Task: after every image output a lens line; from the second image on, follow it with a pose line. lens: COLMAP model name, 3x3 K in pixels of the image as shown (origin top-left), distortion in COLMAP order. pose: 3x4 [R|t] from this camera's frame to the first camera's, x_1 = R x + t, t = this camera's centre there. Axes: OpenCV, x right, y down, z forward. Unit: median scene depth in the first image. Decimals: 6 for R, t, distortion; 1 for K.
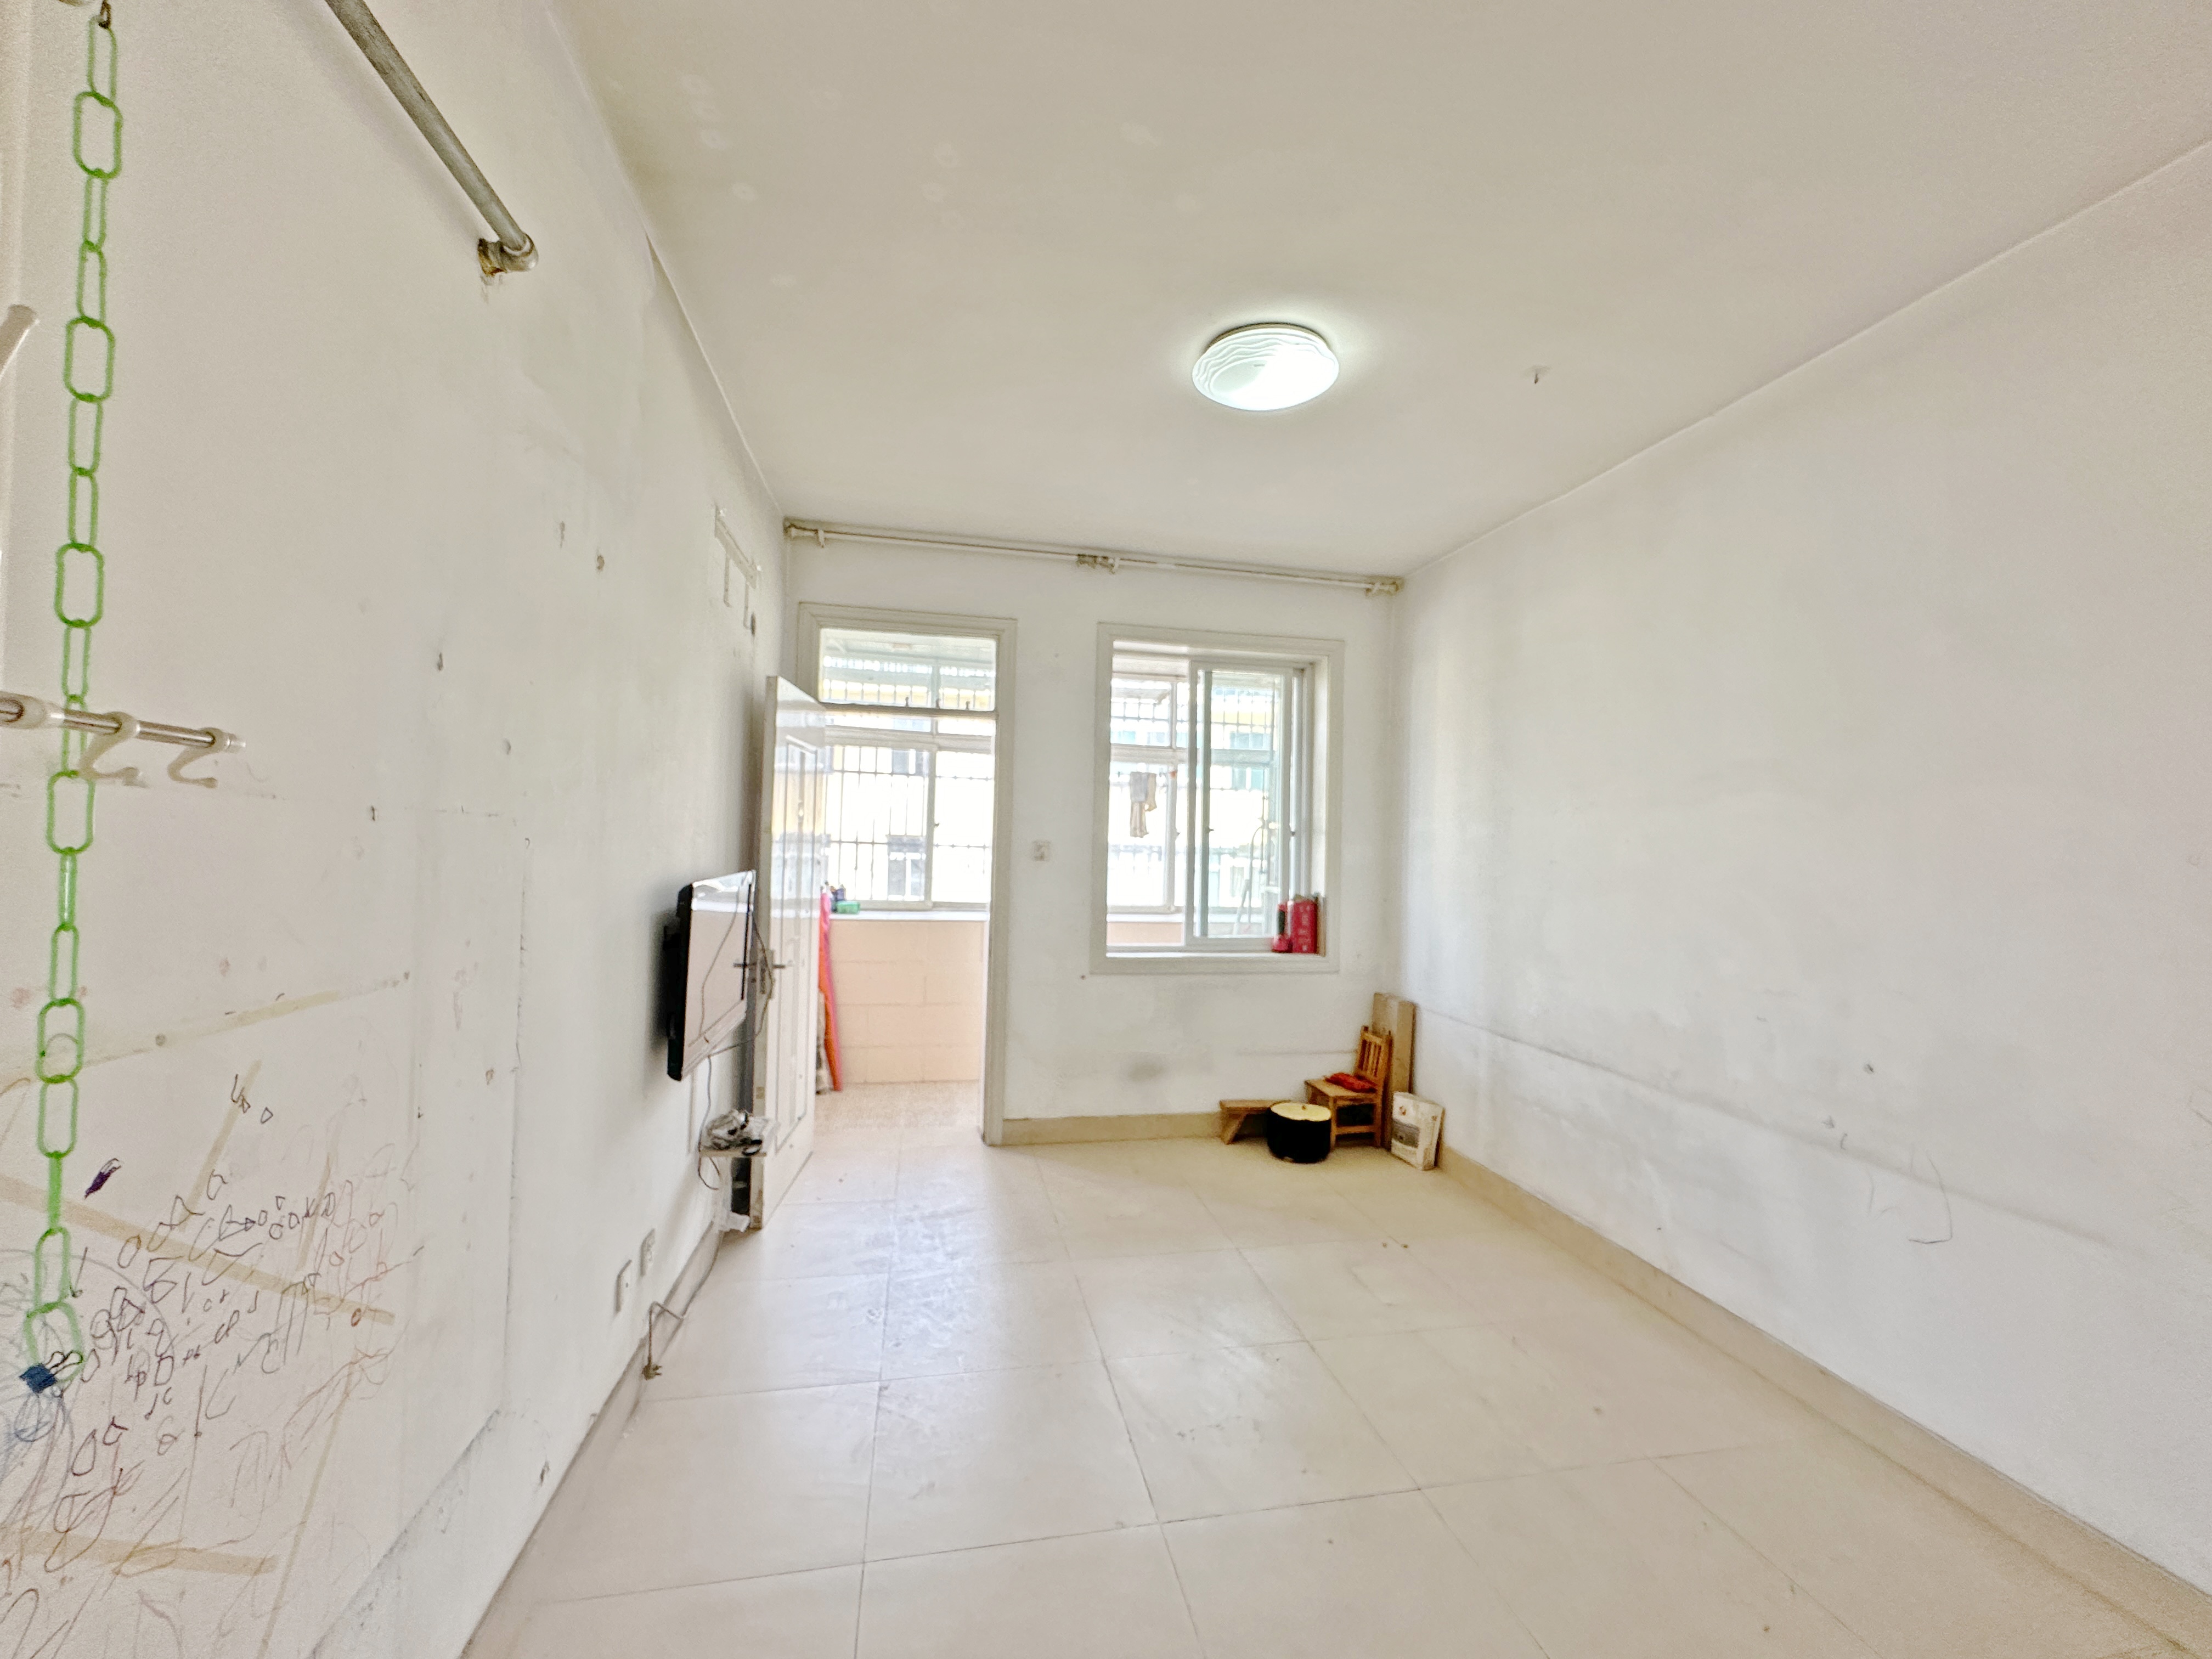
lens RADIAL K [[882.0, 0, 1117.4], [0, 882.0, 829.7], [0, 0, 1]] dist [-0.000686, -0.000005]
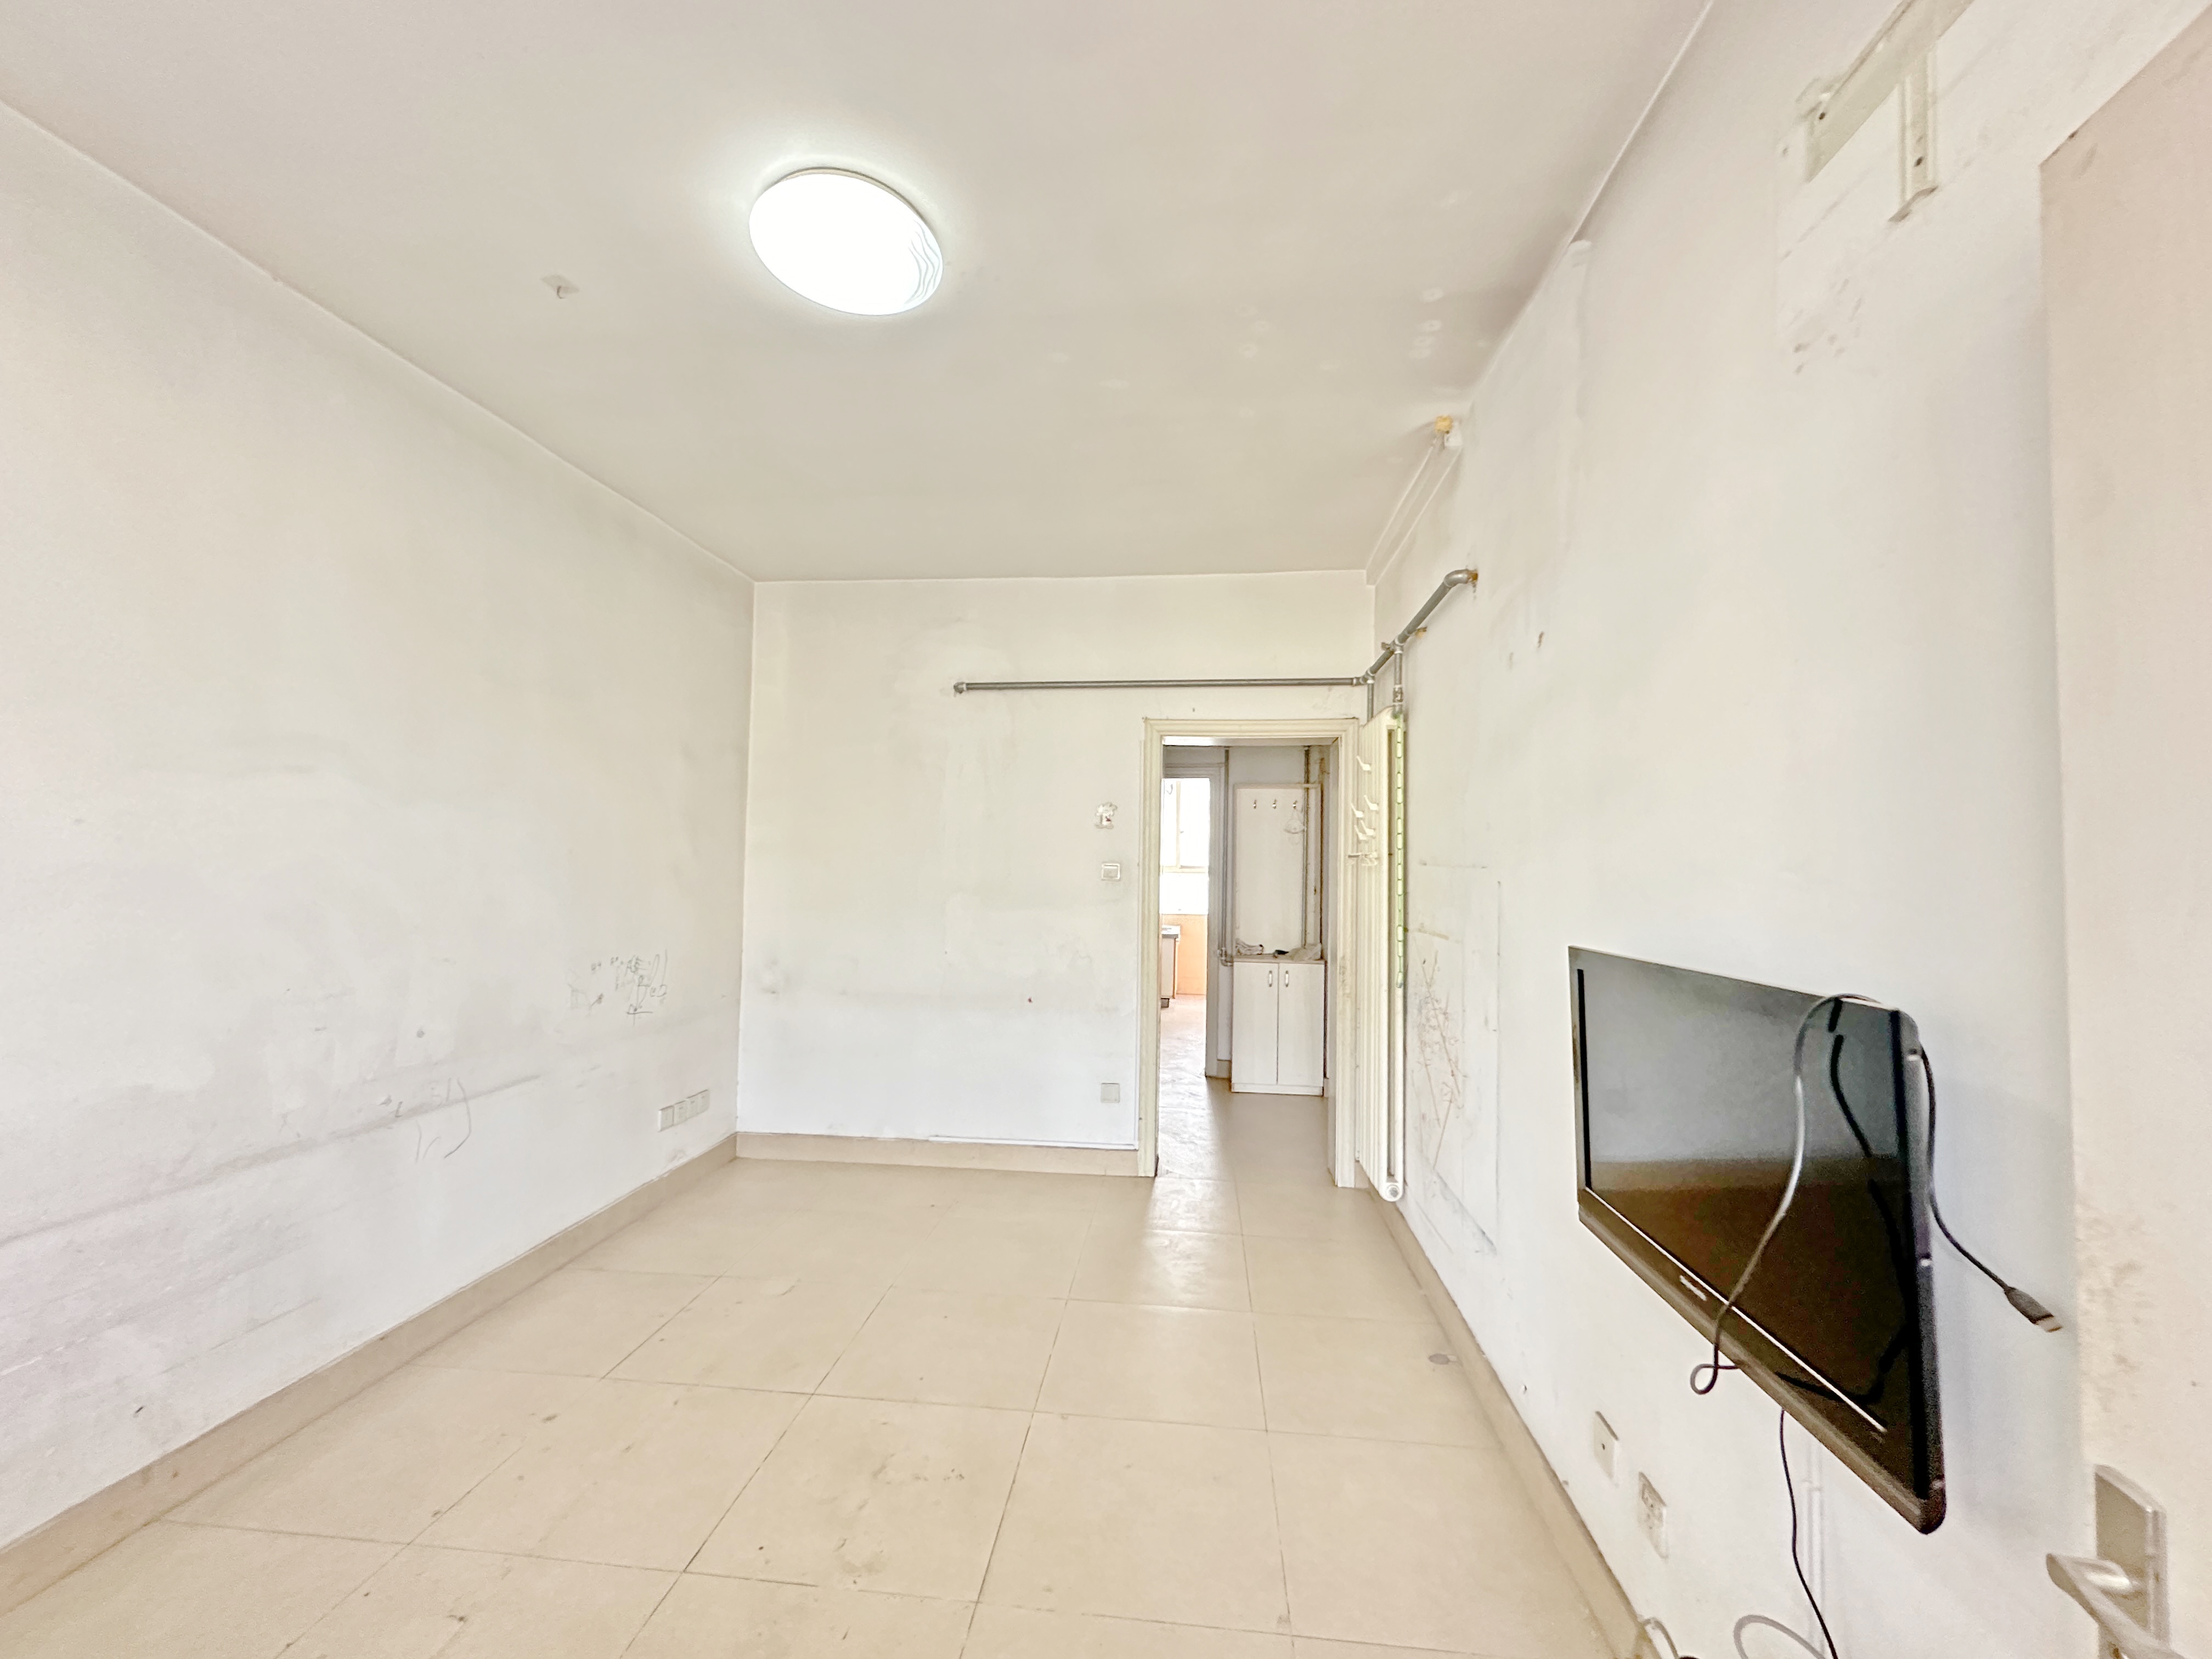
lens RADIAL K [[882.0, 0, 1114.0], [0, 882.0, 827.1], [0, 0, 1]] dist [-0.000686, -0.000005]
pose [[-0.952864, -0.031592, 0.301748, -0.300953], [-0.049456, 0.997435, -0.051744, 0.017003], [-0.299340, -0.064228, -0.951982, 1.621783]]
